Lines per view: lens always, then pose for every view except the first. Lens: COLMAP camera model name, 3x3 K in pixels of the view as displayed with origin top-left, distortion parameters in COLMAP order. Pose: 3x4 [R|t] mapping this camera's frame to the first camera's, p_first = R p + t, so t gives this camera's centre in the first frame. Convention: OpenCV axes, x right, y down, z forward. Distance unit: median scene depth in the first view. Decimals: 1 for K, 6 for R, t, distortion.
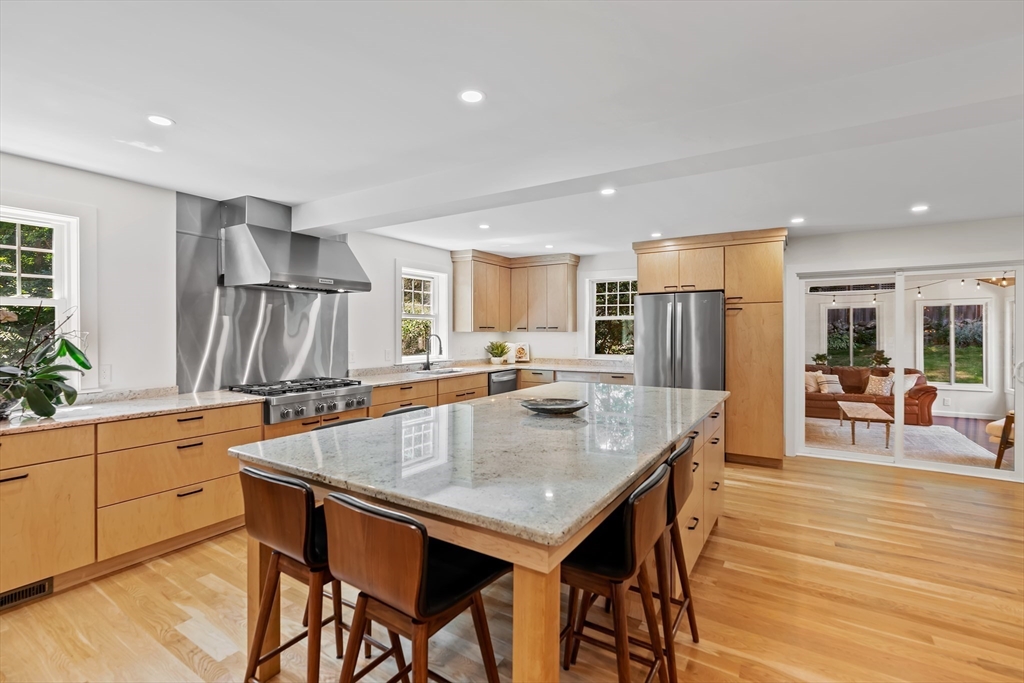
lens RADIAL K [[461.1, 0, 510.3], [0, 461.1, 332.3], [0, 0, 1]] dist [-0.011555, 0.004878]
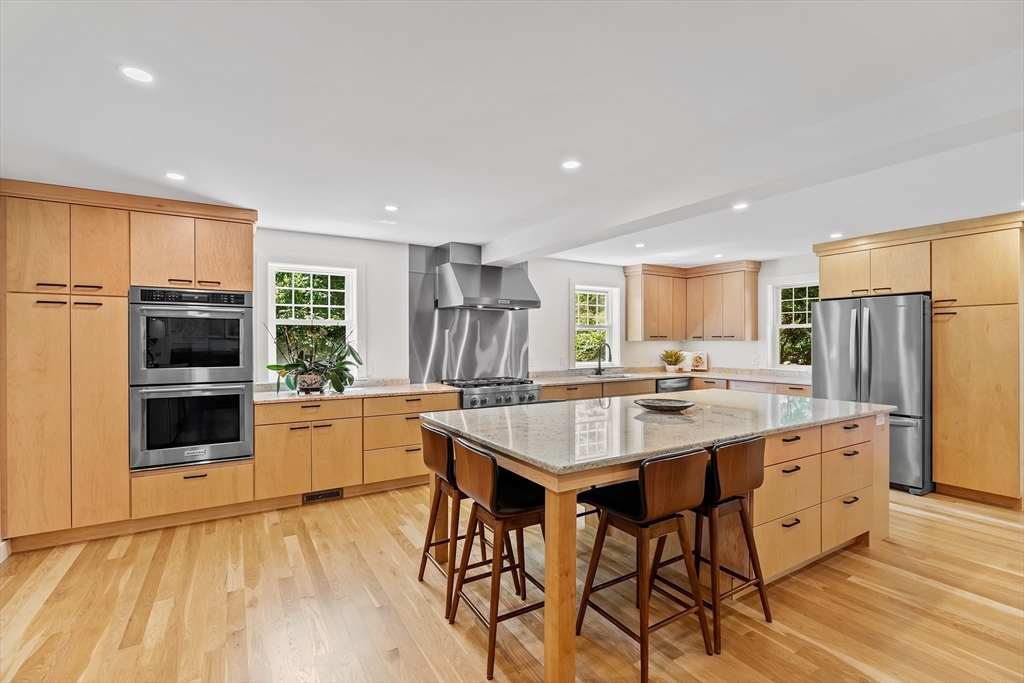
lens RADIAL K [[461.1, 0, 511.6], [0, 461.1, 340.8], [0, 0, 1]] dist [-0.011555, 0.004878]
pose [[0.896408, -0.000358, -0.443229, 0.174874], [0.000104, 1.000000, -0.000598, -0.000514], [0.443230, 0.000491, 0.896408, -0.136213]]
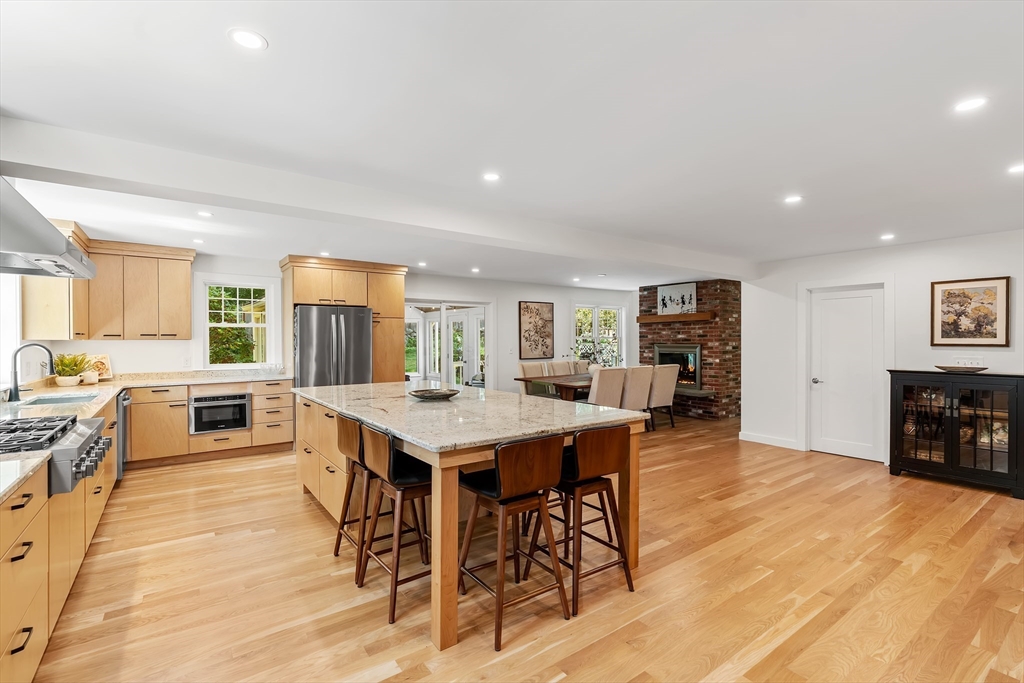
lens RADIAL K [[461.1, 0, 505.0], [0, 461.1, 340.8], [0, 0, 1]] dist [-0.011555, 0.004878]
pose [[0.377054, -0.004206, 0.926182, -0.697071], [0.004547, 0.999986, 0.002690, 0.002171], [-0.926180, 0.003197, 0.377068, 0.199483]]
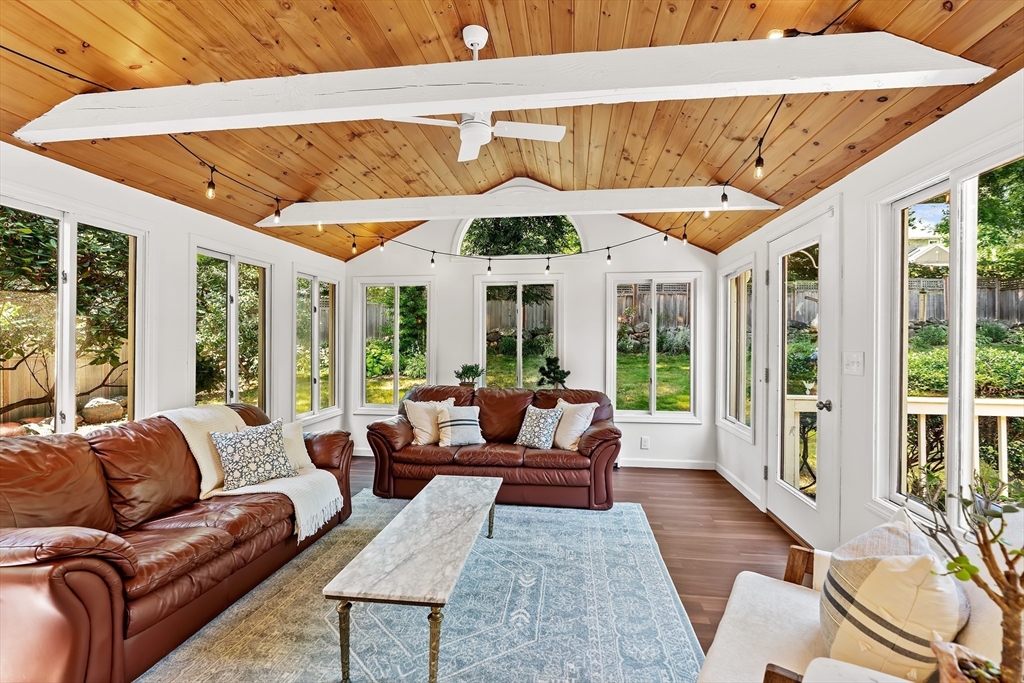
lens RADIAL K [[461.1, 0, 514.1], [0, 461.1, 343.5], [0, 0, 1]] dist [-0.011555, 0.004878]
pose [[0.907755, 0.008862, 0.419406, 1.088722], [-0.010379, 0.999945, 0.001335, 0.043215], [-0.419371, -0.005565, 0.907798, 1.049333]]
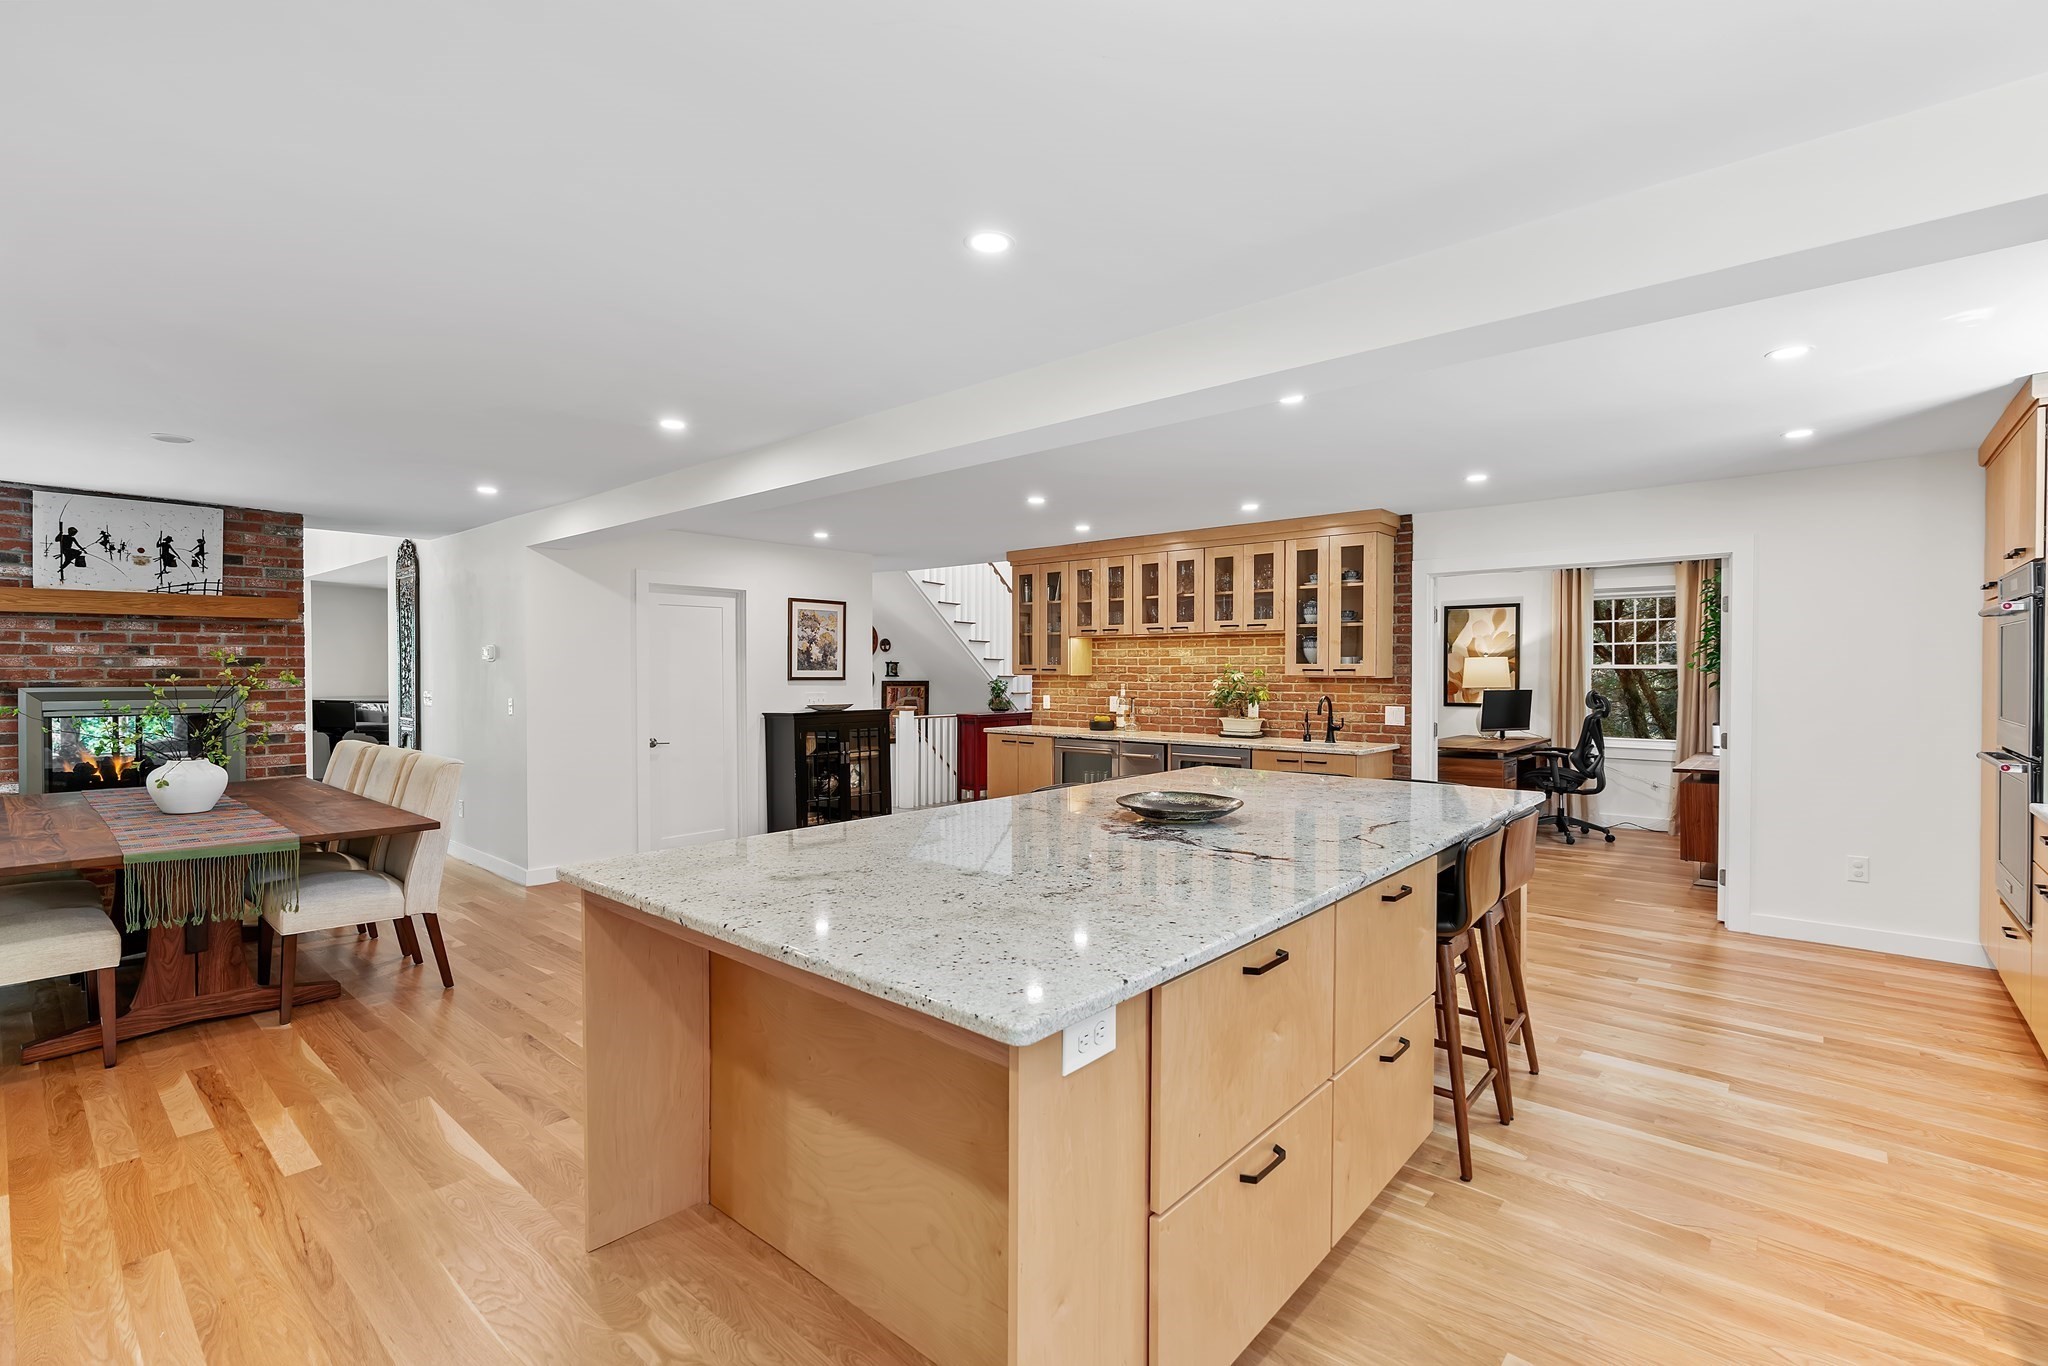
lens RADIAL K [[922.2, 0, 1008.6], [0, 922.2, 678.8], [0, 0, 1]] dist [-0.011555, 0.004878]
pose [[-0.985793, -0.003190, 0.167932, 0.072033], [-0.001105, 0.999921, 0.012506, -0.002640], [-0.167959, 0.012143, -0.985719, 1.374452]]
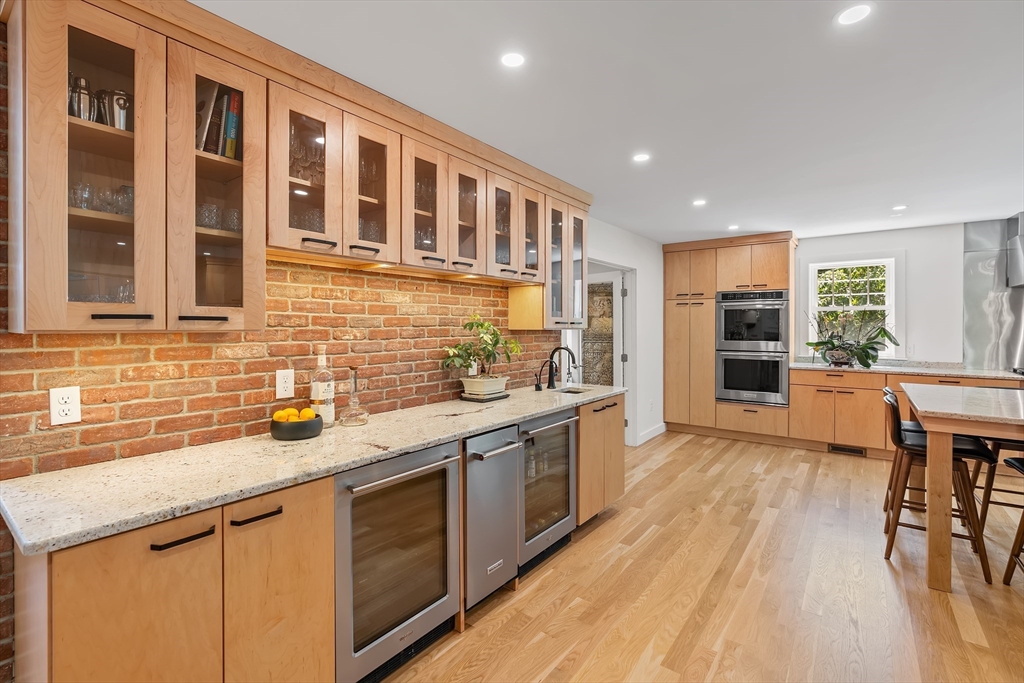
lens RADIAL K [[461.1, 0, 505.5], [0, 461.1, 332.1], [0, 0, 1]] dist [-0.011555, 0.004878]
pose [[-0.092463, 0.011688, -0.995648, 0.659903], [-0.001973, 0.999927, 0.011922, 0.008035], [0.995714, 0.003066, -0.092433, -0.216913]]
